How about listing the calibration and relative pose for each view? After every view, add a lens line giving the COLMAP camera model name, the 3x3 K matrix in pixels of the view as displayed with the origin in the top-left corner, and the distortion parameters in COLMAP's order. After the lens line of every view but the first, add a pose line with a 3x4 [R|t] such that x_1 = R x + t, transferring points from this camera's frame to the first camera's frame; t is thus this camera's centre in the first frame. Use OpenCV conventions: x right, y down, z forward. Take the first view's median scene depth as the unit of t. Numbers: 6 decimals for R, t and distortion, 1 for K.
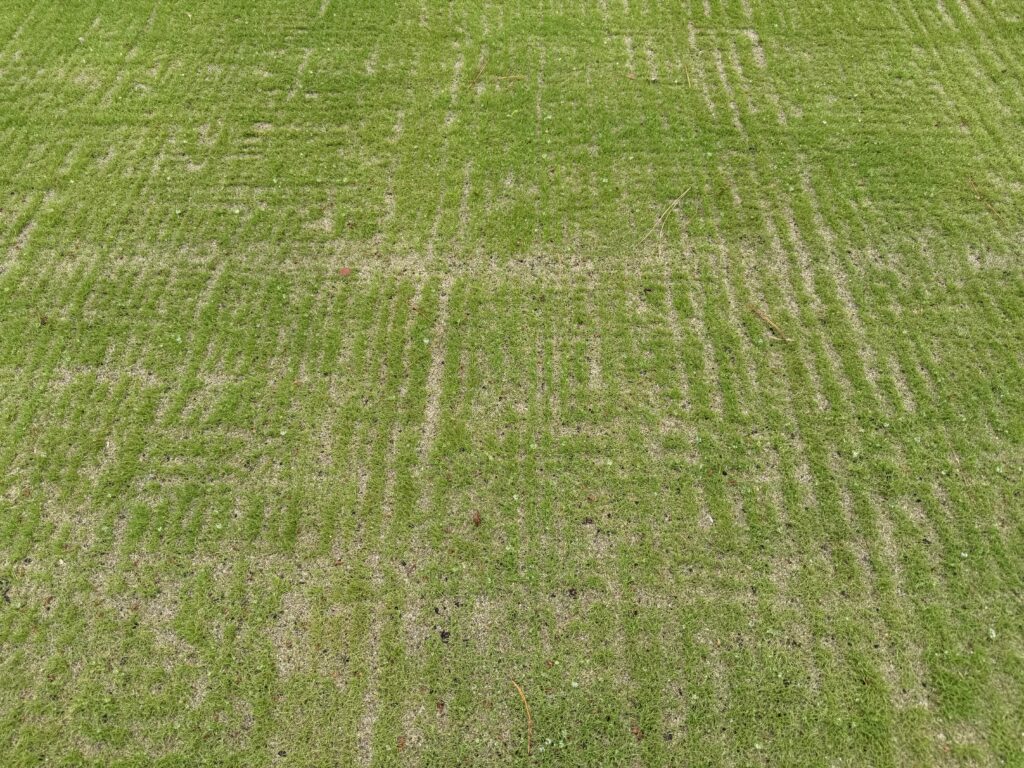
lens RADIAL K [[711.4, 0, 512.0], [0, 711.4, 384.0], [0, 0, 1]] dist [0.060013, -0.097768]
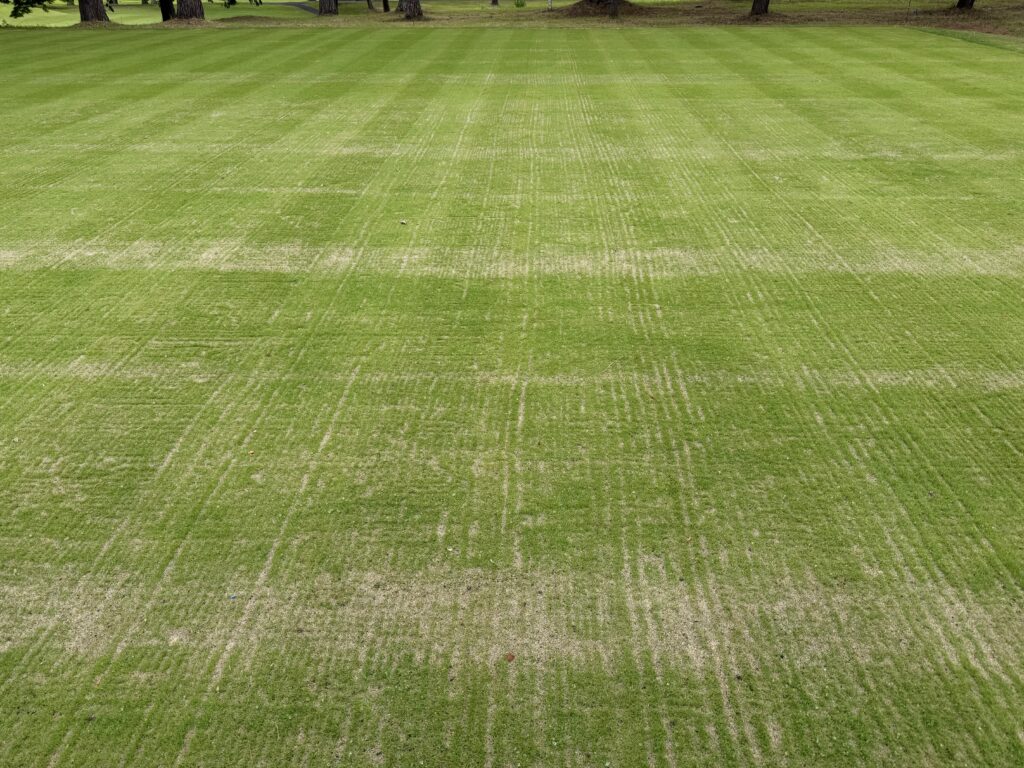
lens RADIAL K [[711.4, 0, 512.0], [0, 711.4, 384.0], [0, 0, 1]] dist [0.060013, -0.097768]
pose [[0.999207, 0.000512, -0.039824, -0.035267], [-0.016206, 0.918622, -0.394804, 0.867518], [0.036381, 0.395137, 0.917902, -1.333661]]
